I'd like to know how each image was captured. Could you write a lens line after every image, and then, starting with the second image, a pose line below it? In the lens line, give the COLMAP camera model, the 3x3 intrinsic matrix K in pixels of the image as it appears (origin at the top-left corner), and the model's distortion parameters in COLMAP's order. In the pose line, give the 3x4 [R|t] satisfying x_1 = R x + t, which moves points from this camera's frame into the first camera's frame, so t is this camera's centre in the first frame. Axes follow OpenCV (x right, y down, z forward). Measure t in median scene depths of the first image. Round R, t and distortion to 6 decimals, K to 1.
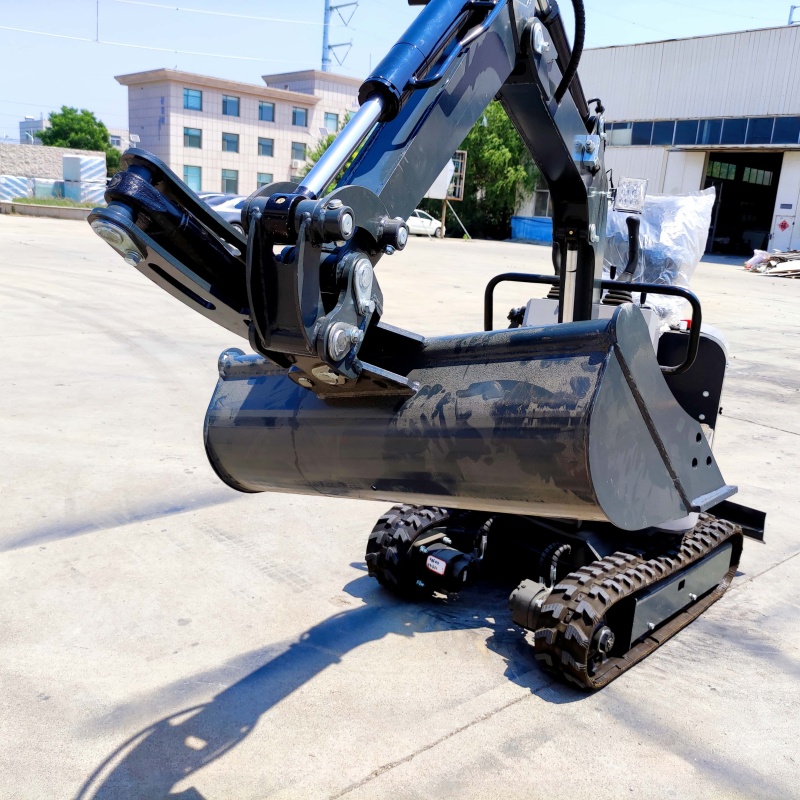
lens RADIAL K [[796.2, 0, 405.8], [0, 796.2, 398.7], [0, 0, 1]] dist [0.051018, -0.071244]
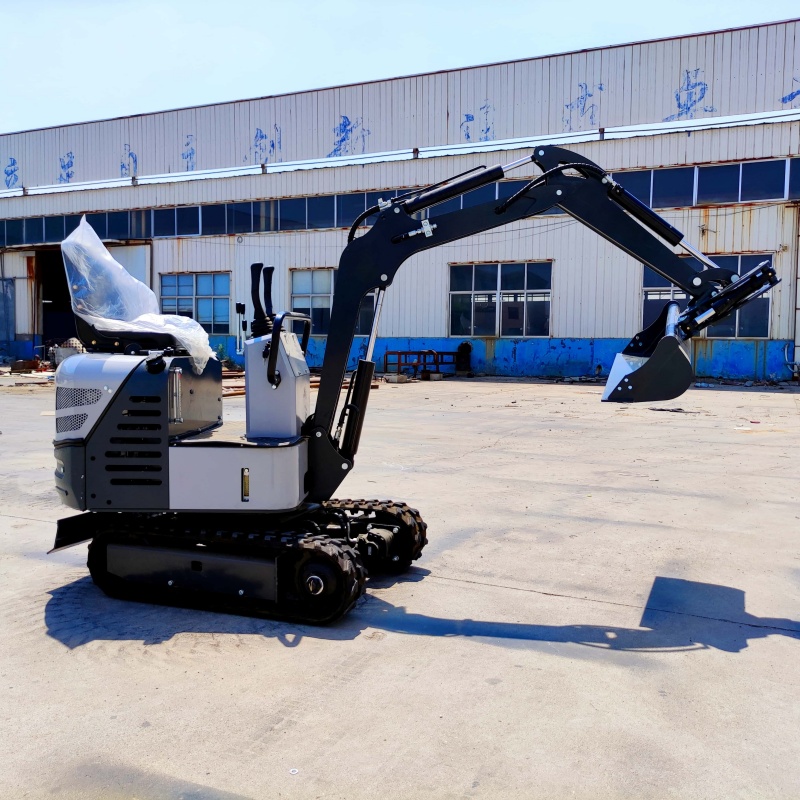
lens RADIAL K [[796.2, 0, 405.8], [0, 796.2, 398.7], [0, 0, 1]] dist [0.051018, -0.071244]
pose [[-0.393187, -0.136787, 0.909227, -0.980515], [0.173347, 0.960111, 0.219404, -0.252856], [-0.902970, 0.243878, -0.353792, 1.251783]]
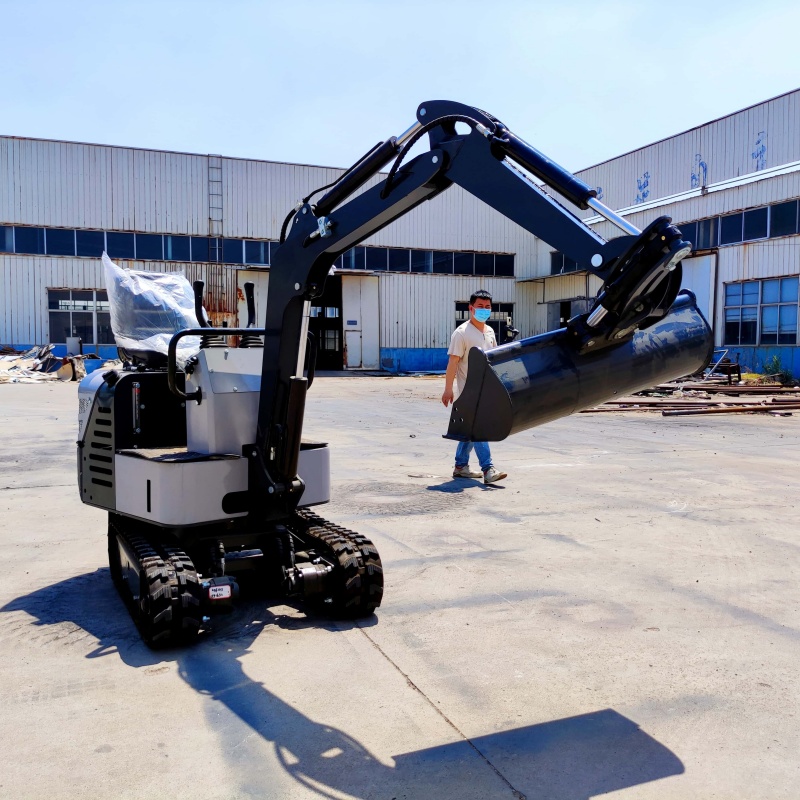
lens RADIAL K [[792.4, 0, 403.8], [0, 792.4, 397.5], [0, 0, 1]] dist [0.055063, -0.072750]
pose [[0.343960, -0.122347, 0.930979, -0.832227], [0.238505, 0.970342, 0.039402, -0.031265], [-0.908189, 0.208490, 0.362939, 0.315493]]
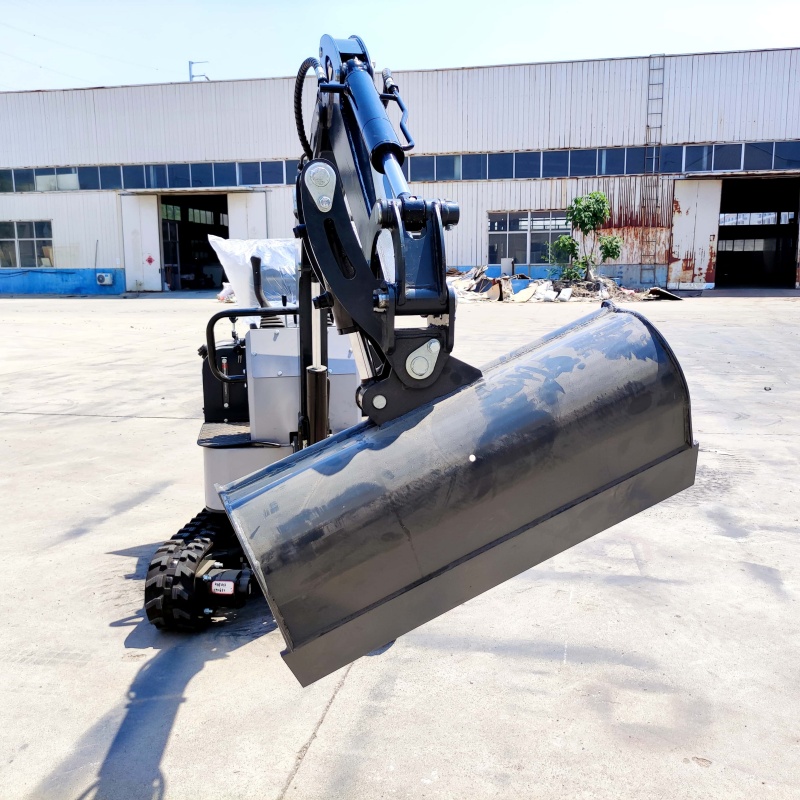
lens RADIAL K [[792.4, 0, 403.8], [0, 792.4, 397.5], [0, 0, 1]] dist [0.055063, -0.072750]
pose [[0.791816, -0.175618, 0.584967, -0.338355], [0.204725, 0.978677, 0.016699, -0.007161], [-0.575426, 0.106535, 0.810885, -0.023679]]
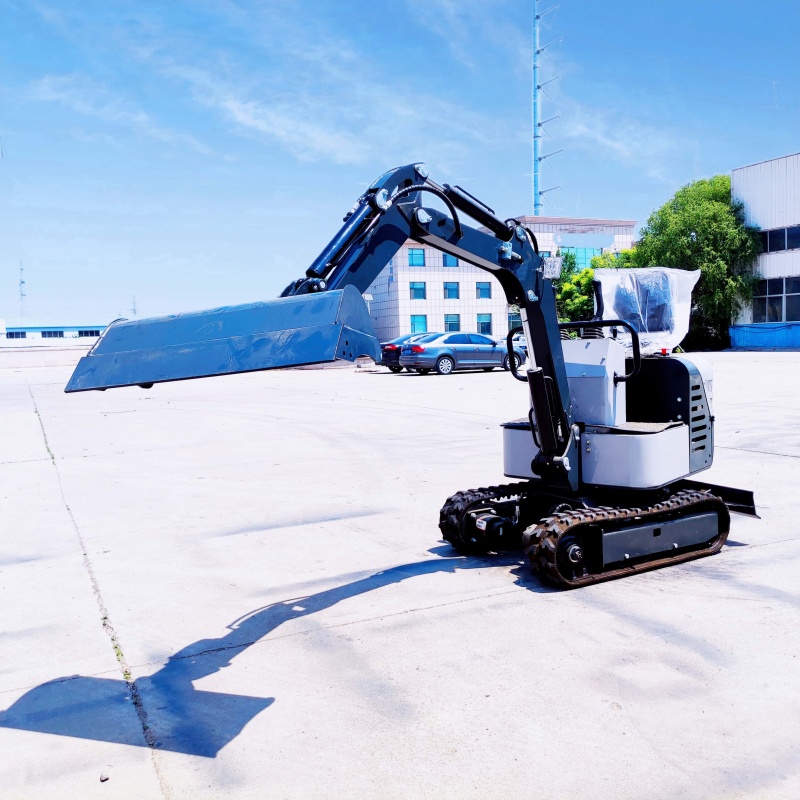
lens RADIAL K [[796.2, 0, 405.8], [0, 796.2, 398.7], [0, 0, 1]] dist [0.051018, -0.071244]
pose [[0.956281, -0.083442, -0.280294, 0.326919], [0.035601, 0.984518, -0.171628, 0.221379], [0.290276, 0.154146, 0.944446, -0.449717]]
